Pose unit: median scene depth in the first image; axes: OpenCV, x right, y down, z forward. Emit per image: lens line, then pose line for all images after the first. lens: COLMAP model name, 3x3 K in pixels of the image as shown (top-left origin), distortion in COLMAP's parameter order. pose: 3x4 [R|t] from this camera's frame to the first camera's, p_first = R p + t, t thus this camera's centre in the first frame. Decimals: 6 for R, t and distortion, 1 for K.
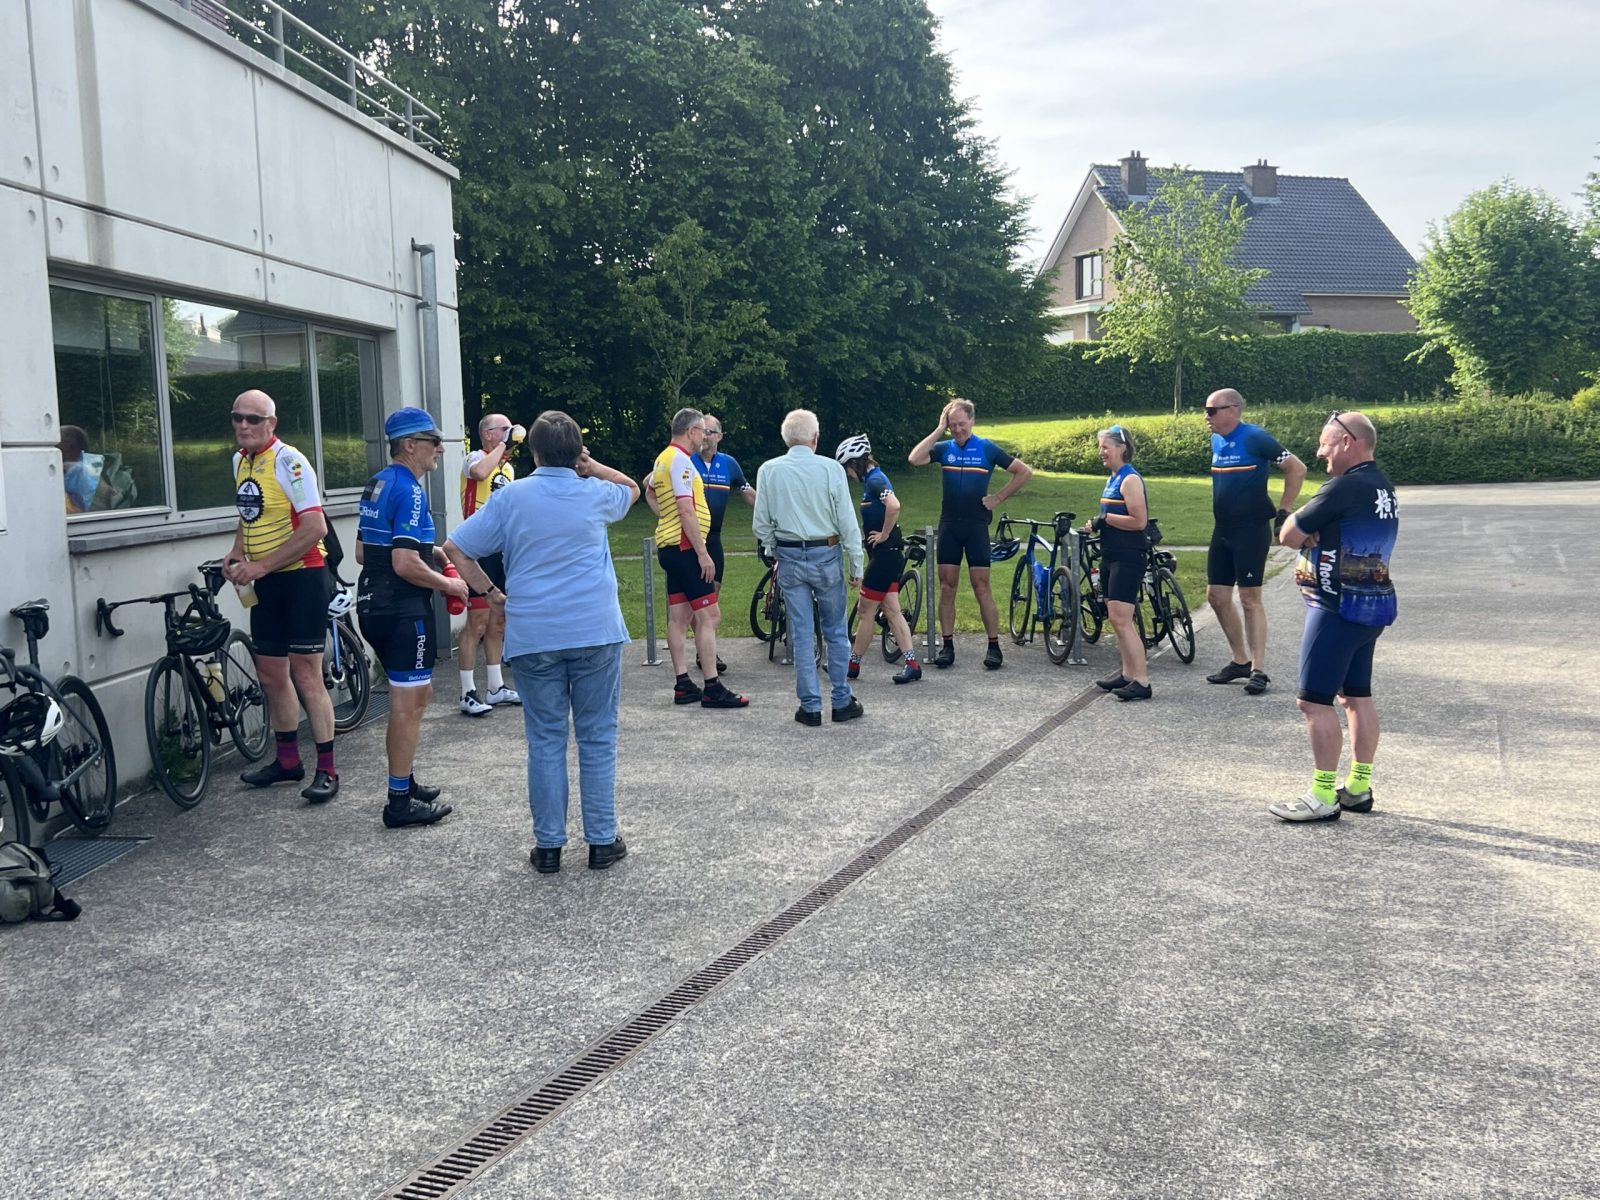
lens RADIAL K [[1564.4, 0, 800.0], [0, 1564.4, 600.0], [0, 0, 1]] dist [0.117397, -0.381693]
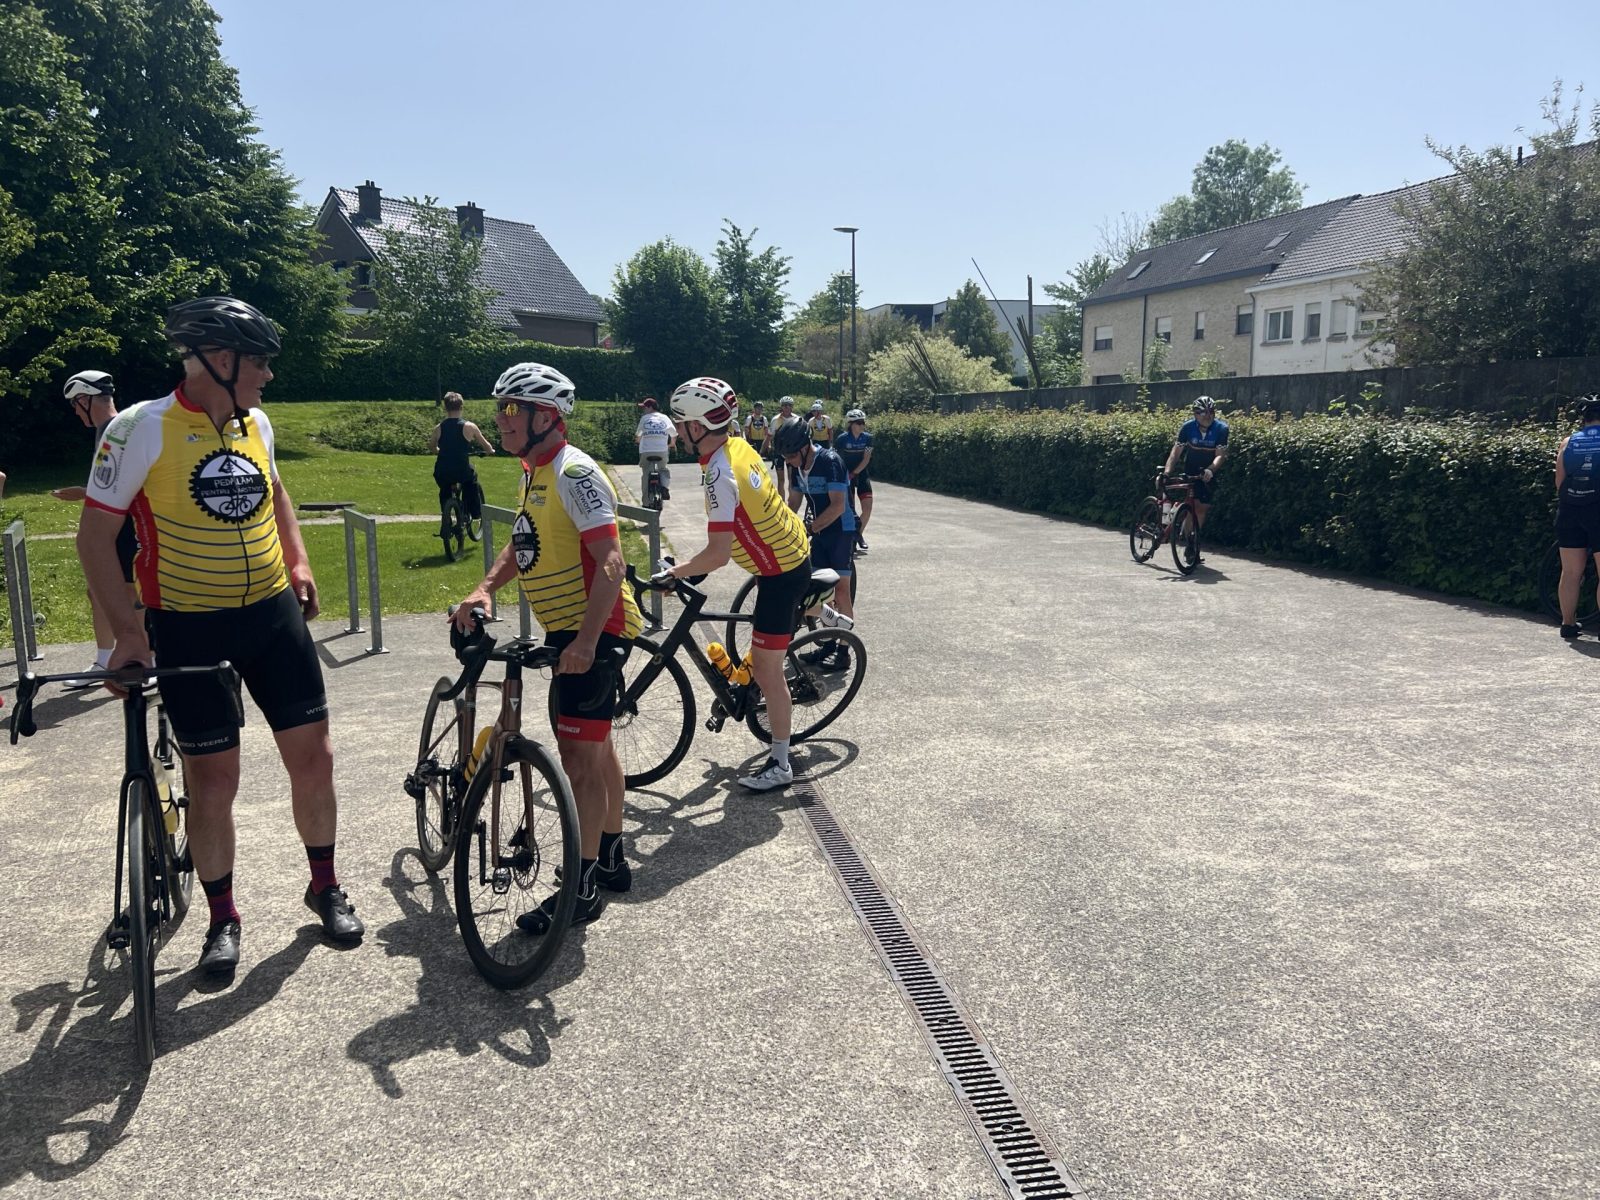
lens RADIAL K [[1153.3, 0, 800.0], [0, 1153.3, 600.0], [0, 0, 1]] dist [0.079384, -0.100160]
pose [[0.812652, -0.069125, 0.578635, -0.170363], [0.040607, 0.997243, 0.062104, -0.021240], [-0.581333, -0.026972, 0.813218, 0.215197]]
